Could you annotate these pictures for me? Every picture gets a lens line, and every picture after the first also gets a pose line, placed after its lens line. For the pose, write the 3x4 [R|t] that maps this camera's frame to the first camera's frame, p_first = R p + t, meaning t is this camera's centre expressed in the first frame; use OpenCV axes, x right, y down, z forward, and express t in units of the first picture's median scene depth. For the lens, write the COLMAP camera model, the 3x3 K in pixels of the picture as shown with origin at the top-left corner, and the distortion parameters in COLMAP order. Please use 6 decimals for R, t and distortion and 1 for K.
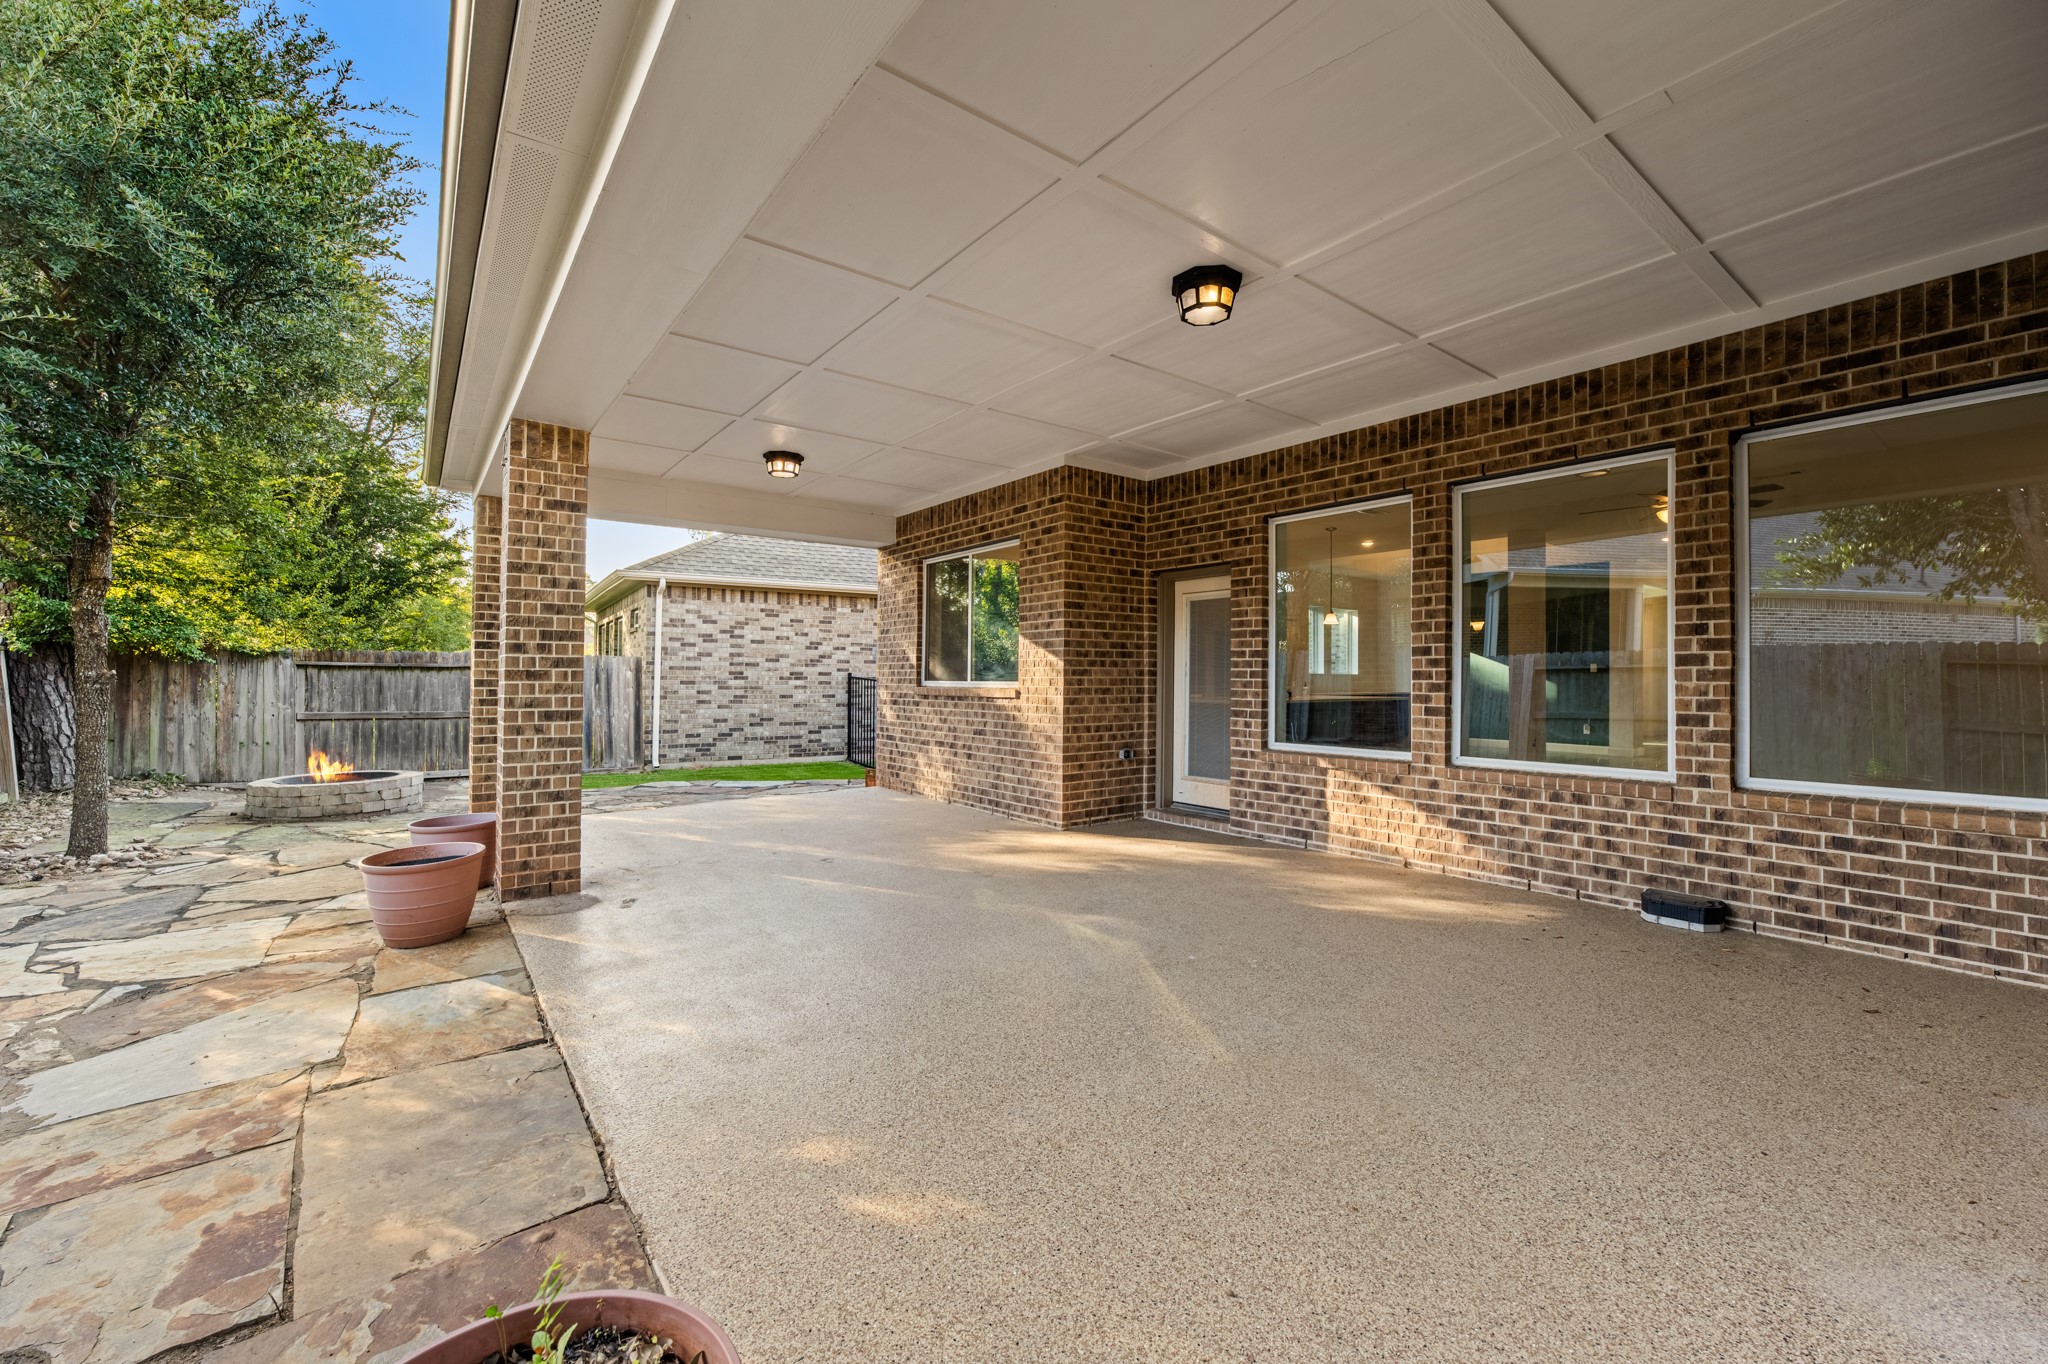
lens RADIAL K [[817.8, 0, 1017.4], [0, 817.8, 659.1], [0, 0, 1]] dist [-0.015550, 0.000200]
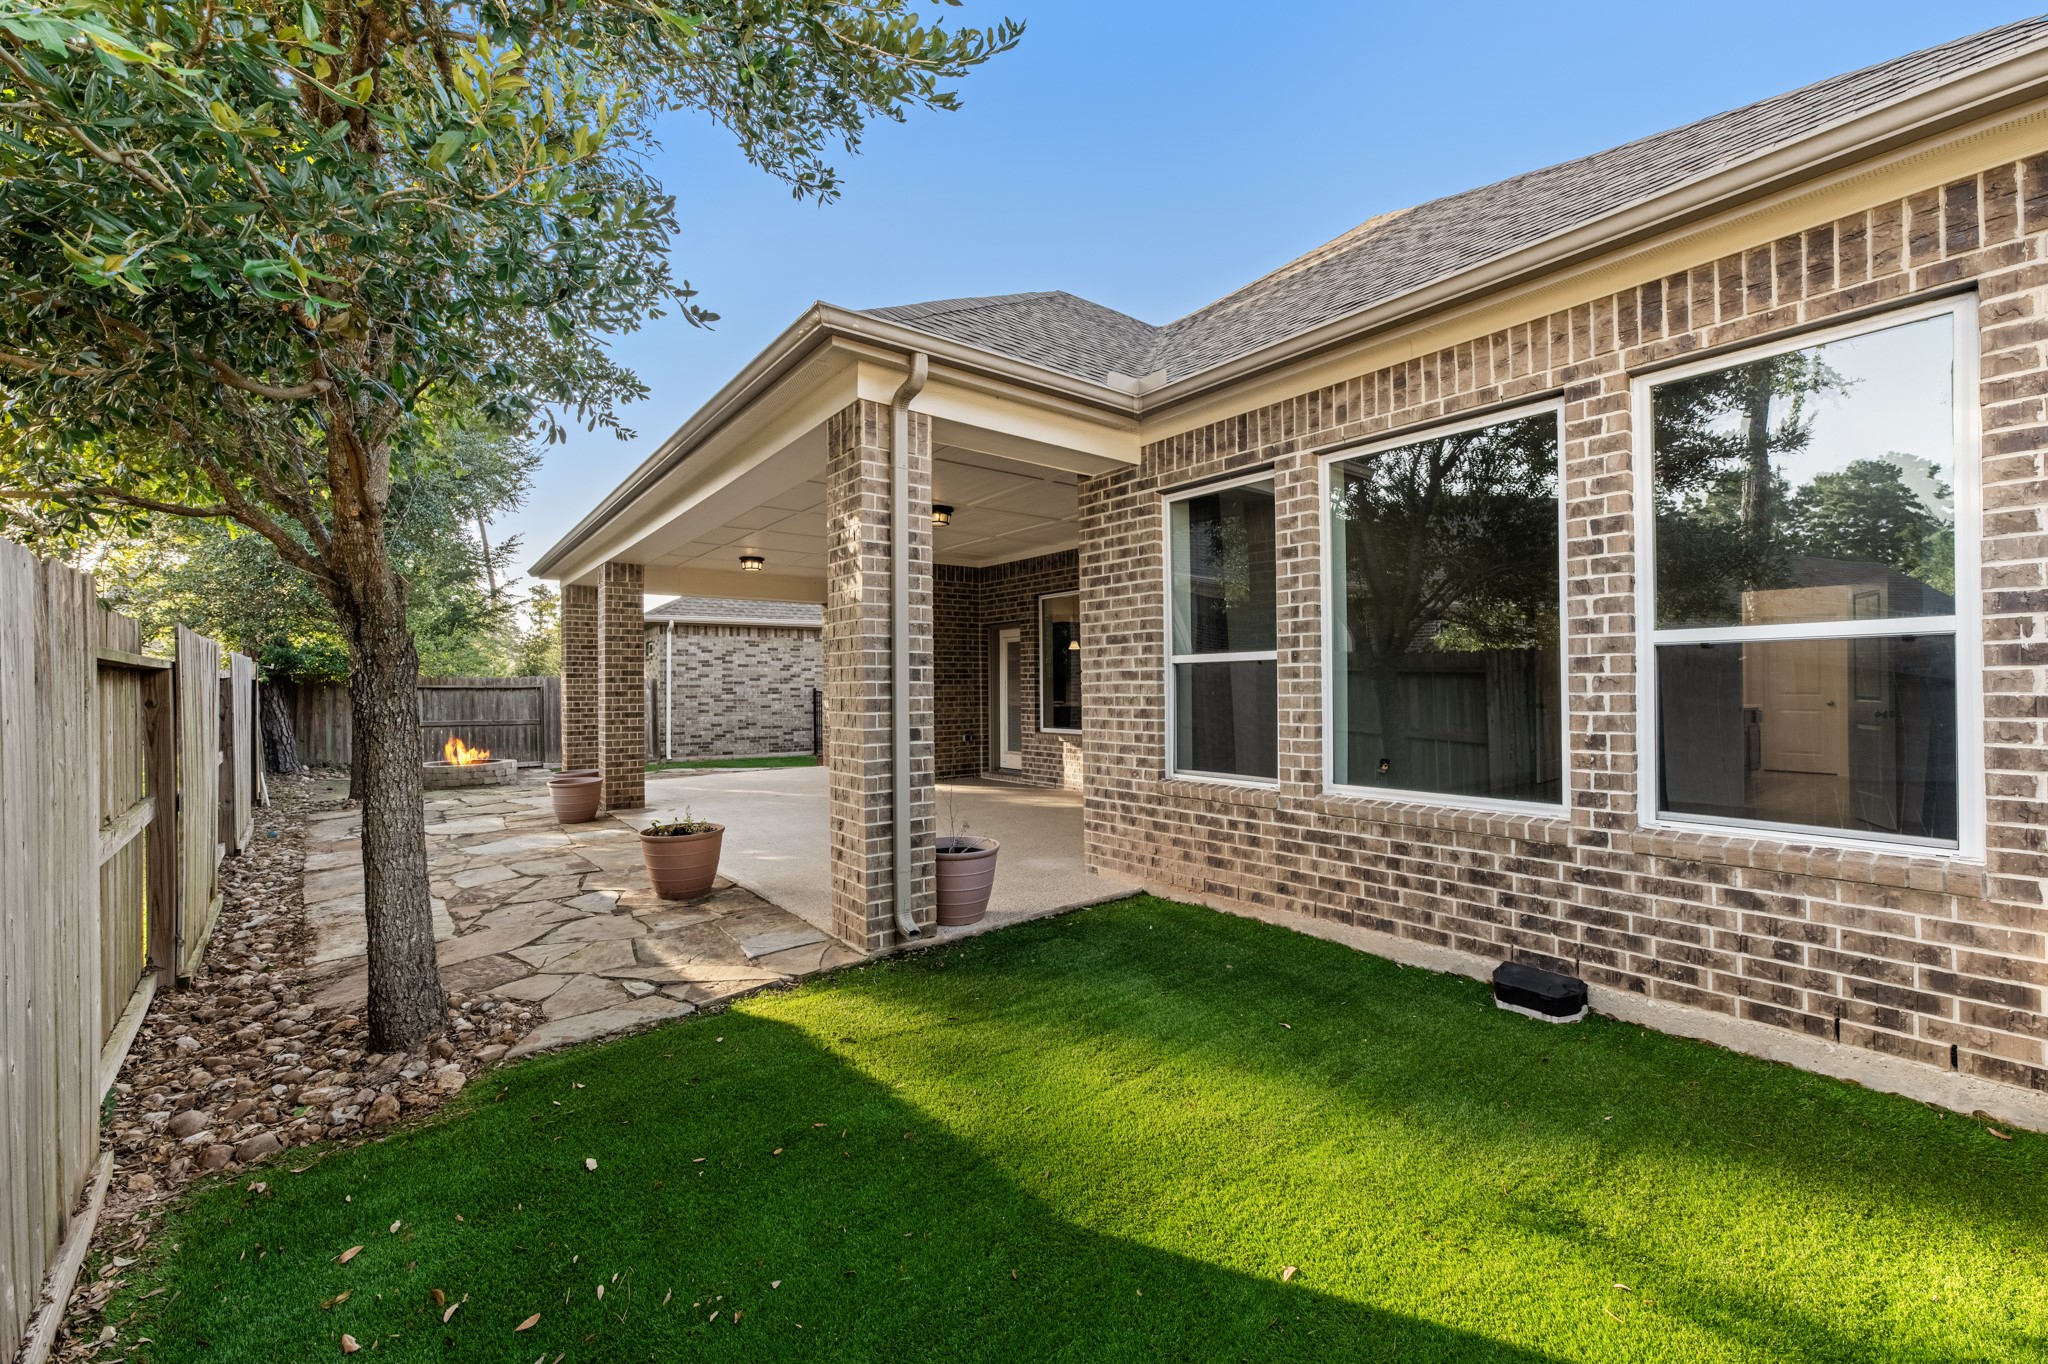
lens RADIAL K [[810.2, 0, 1019.7], [0, 810.2, 688.7], [0, 0, 1]] dist [-0.027709, 0.013530]
pose [[0.999860, -0.011693, 0.011947, 0.214113], [0.011415, 0.999668, 0.023120, -0.016820], [-0.012213, -0.022981, 0.999661, -0.593484]]
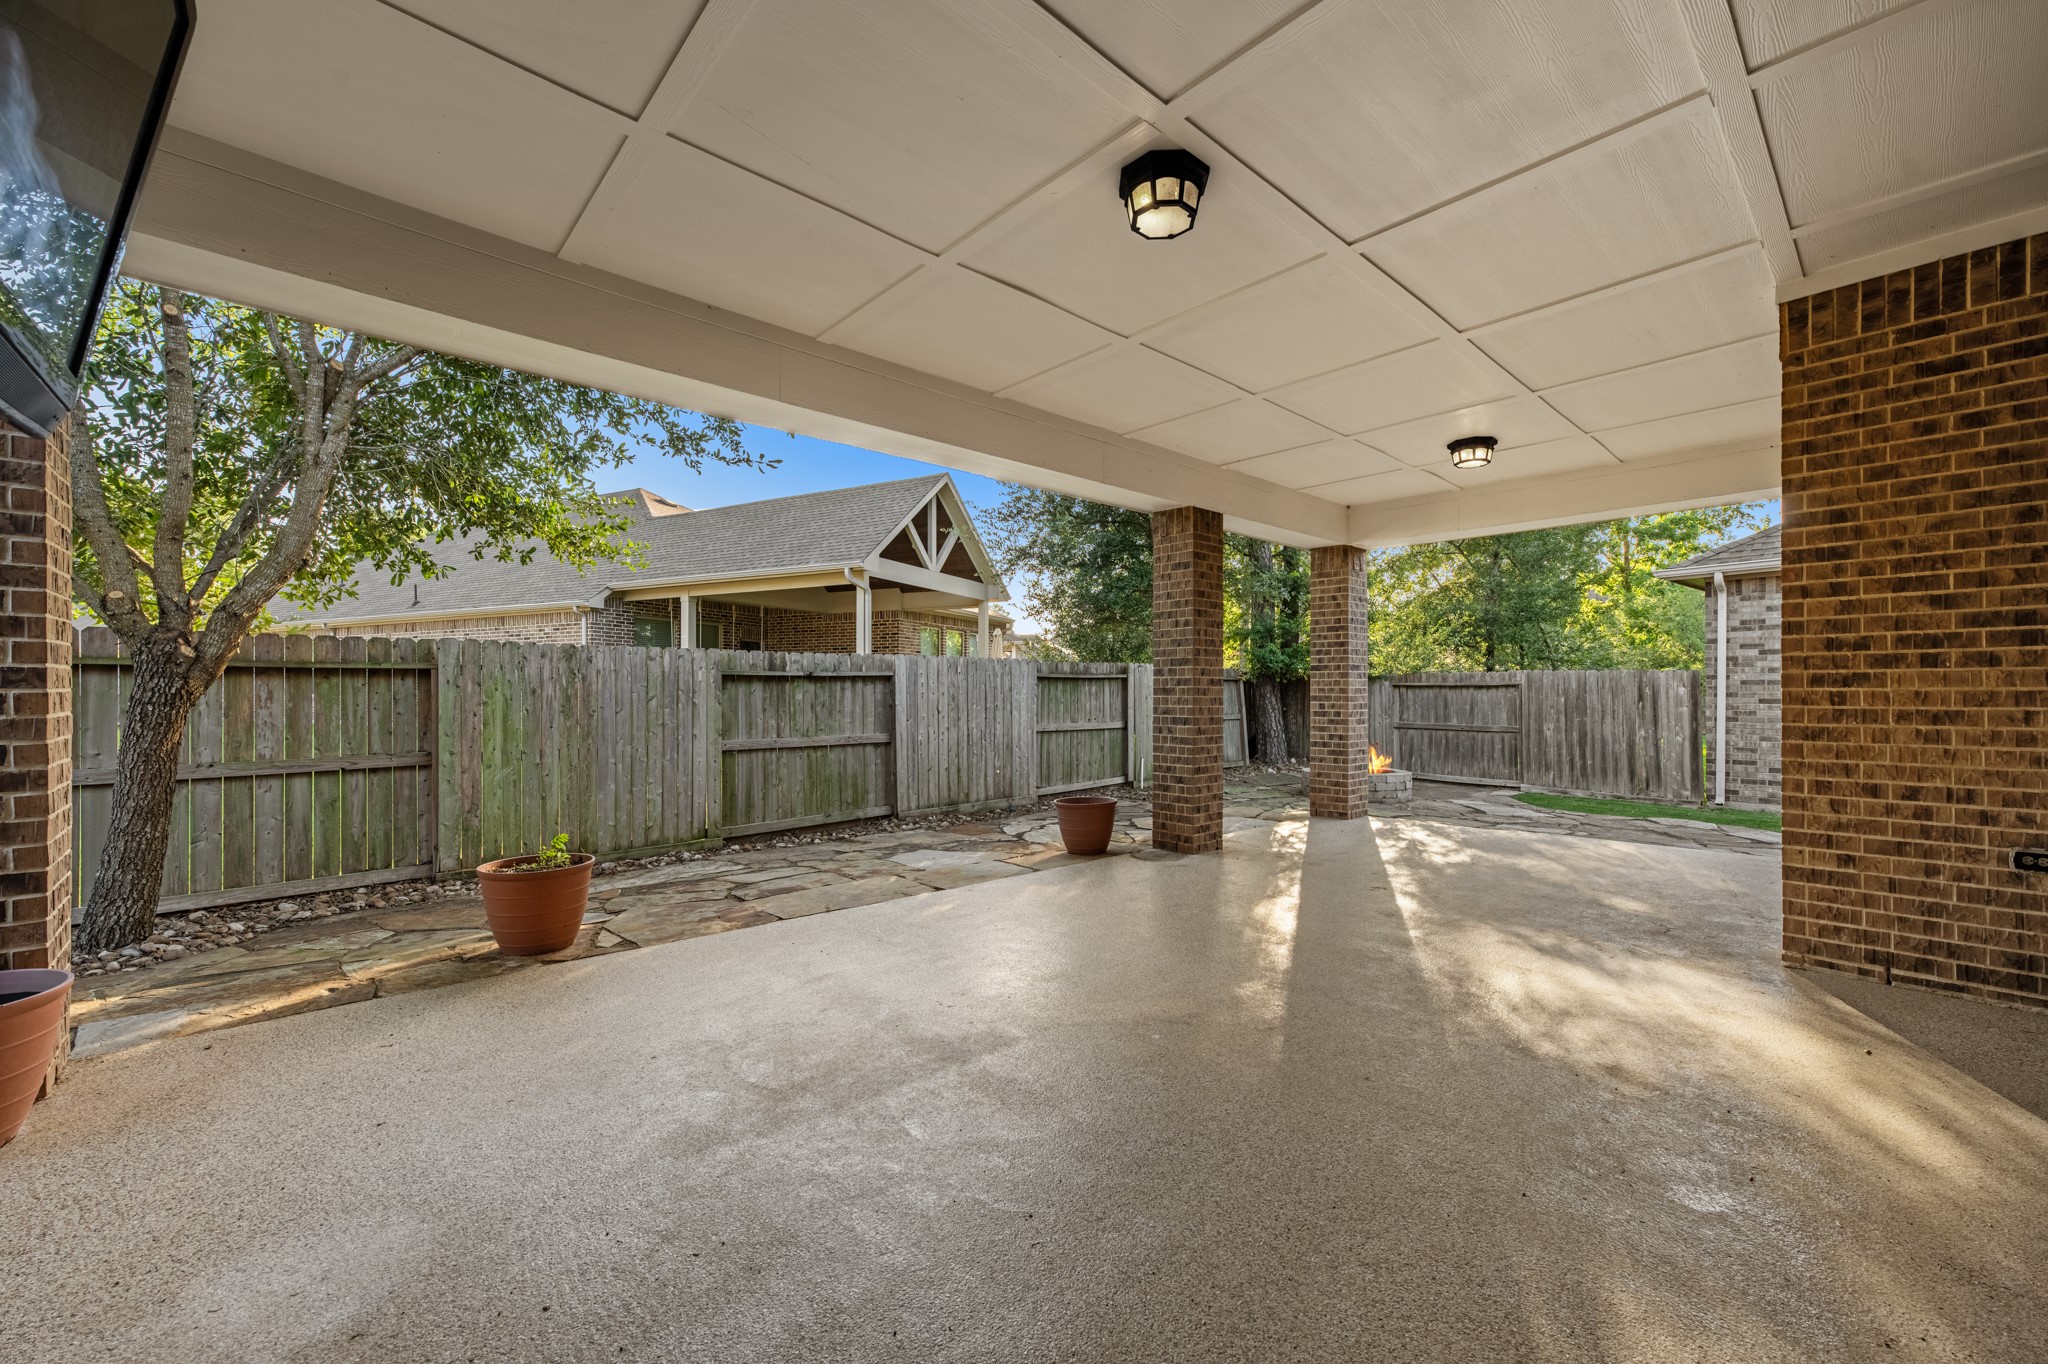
lens RADIAL K [[810.2, 0, 1019.7], [0, 810.2, 688.7], [0, 0, 1]] dist [-0.027709, 0.013530]
pose [[0.094463, -0.010035, -0.995478, 0.496800], [0.021980, 0.999726, -0.007993, 0.013385], [0.995286, -0.021125, 0.094658, 0.396577]]
